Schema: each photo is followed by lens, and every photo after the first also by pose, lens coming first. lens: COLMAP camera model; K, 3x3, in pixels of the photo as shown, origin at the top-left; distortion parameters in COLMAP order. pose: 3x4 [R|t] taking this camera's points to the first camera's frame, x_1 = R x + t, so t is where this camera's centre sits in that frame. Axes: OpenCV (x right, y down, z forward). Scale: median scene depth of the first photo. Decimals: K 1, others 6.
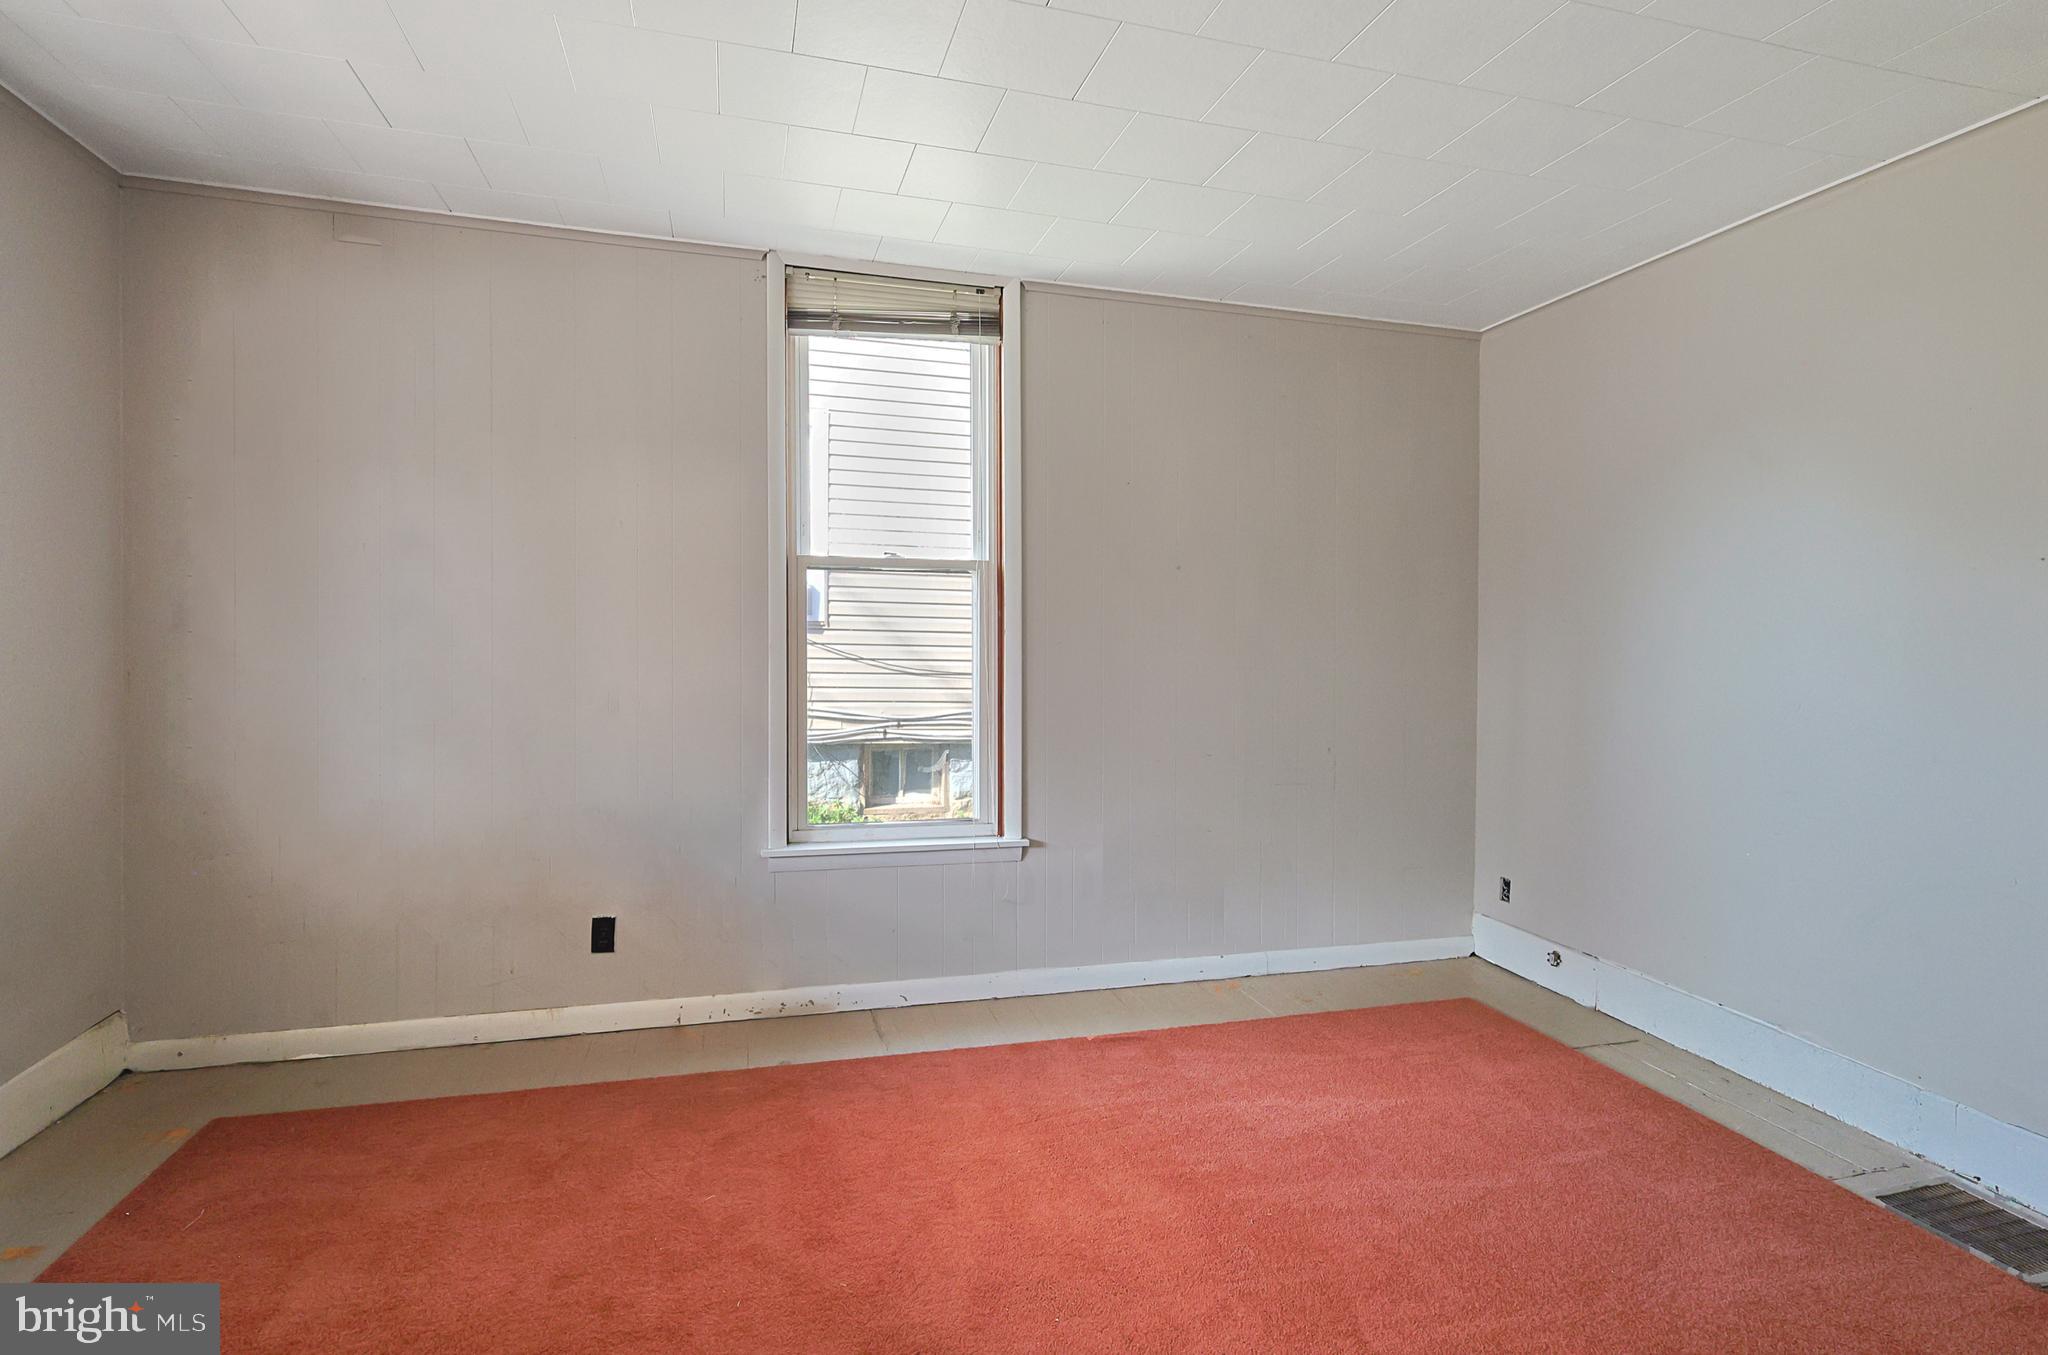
lens RADIAL K [[973.2, 0, 1024.0], [0, 973.2, 677.5], [0, 0, 1]] dist [0.010390, 0.000319]
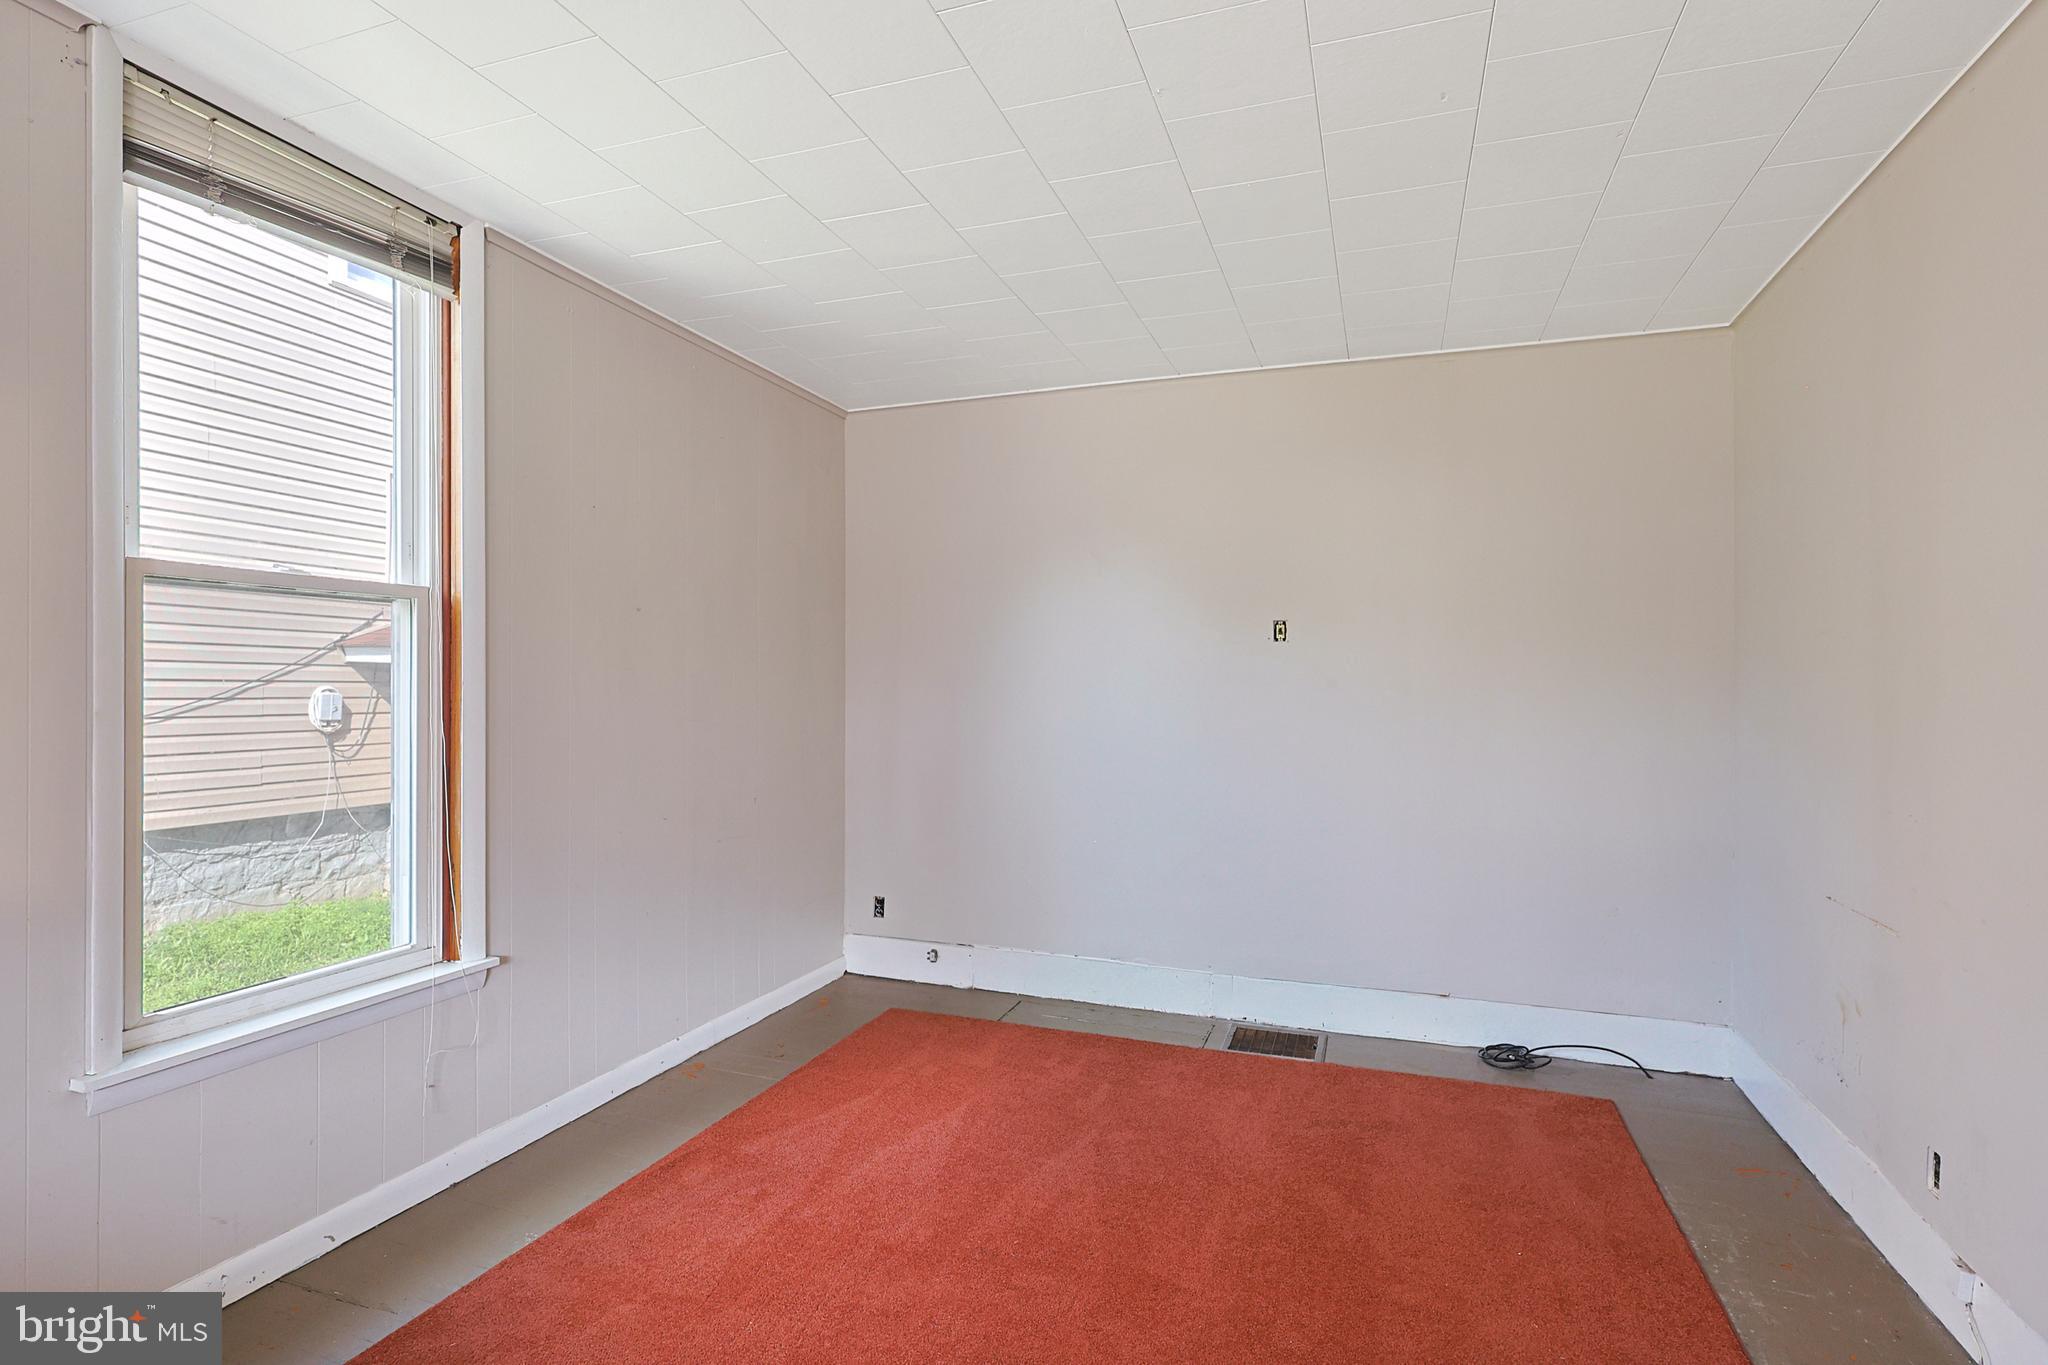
lens RADIAL K [[978.9, 0, 1001.1], [0, 978.9, 680.9], [0, 0, 1]] dist [-0.003347, 0.001810]
pose [[0.598624, -0.005615, 0.801010, -0.380709], [0.031661, 0.999360, -0.016656, -0.023841], [-0.800404, 0.035331, 0.598419, 0.228810]]
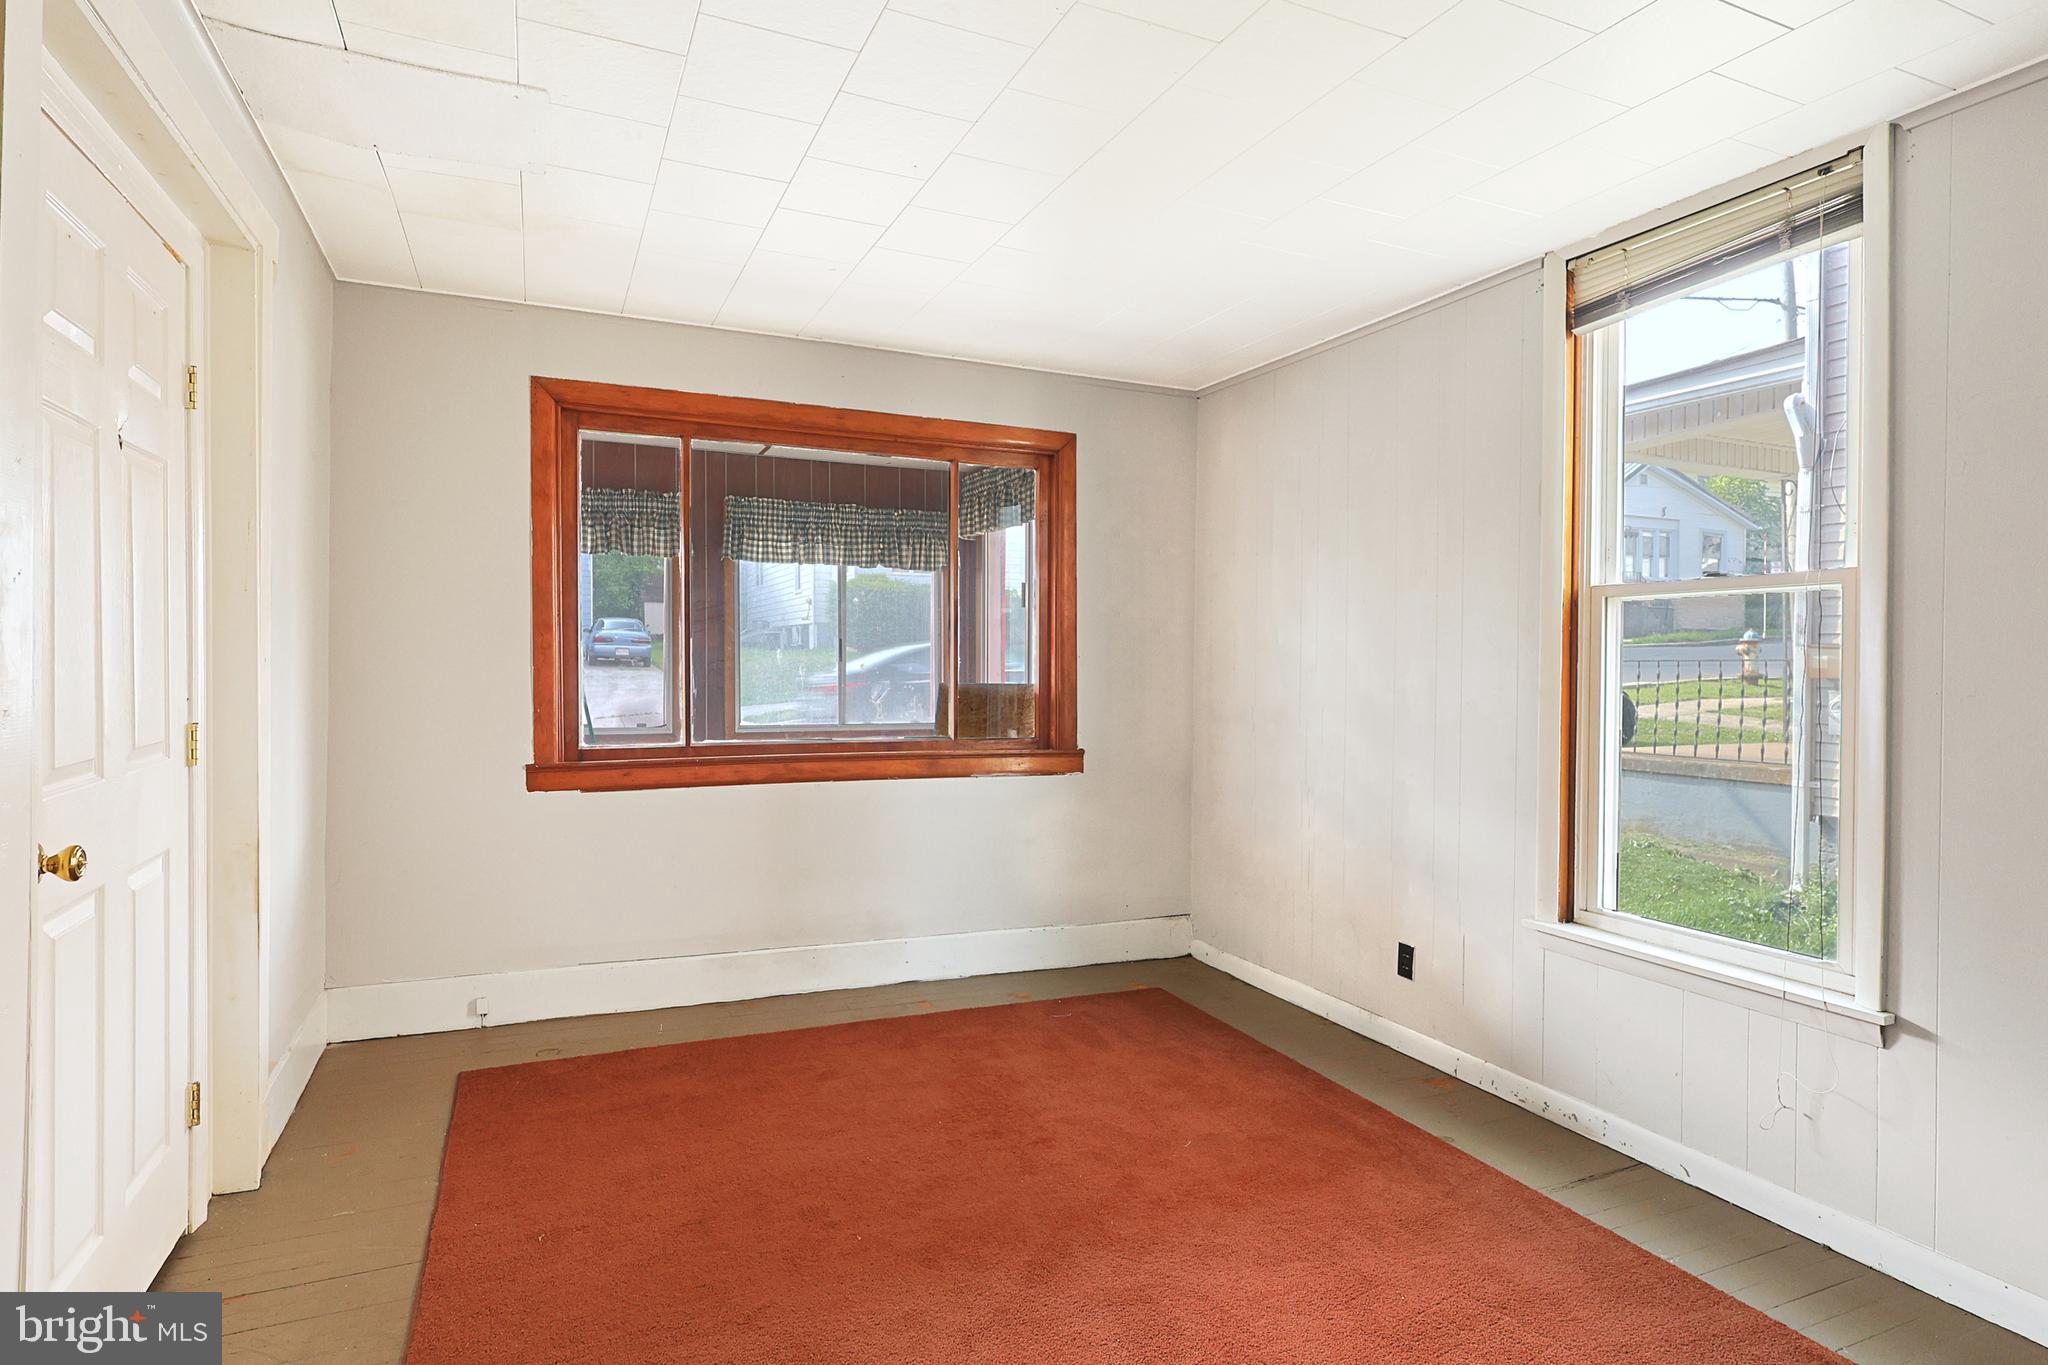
lens RADIAL K [[1061.8, 0, 1024.0], [0, 1061.8, 682.5], [0, 0, 1]] dist [0.002901, 0.000413]
pose [[0.171383, 0.006484, -0.985183, 0.588323], [-0.047033, 0.998892, -0.001607, -0.016863], [0.984081, 0.046612, 0.171498, 0.349913]]
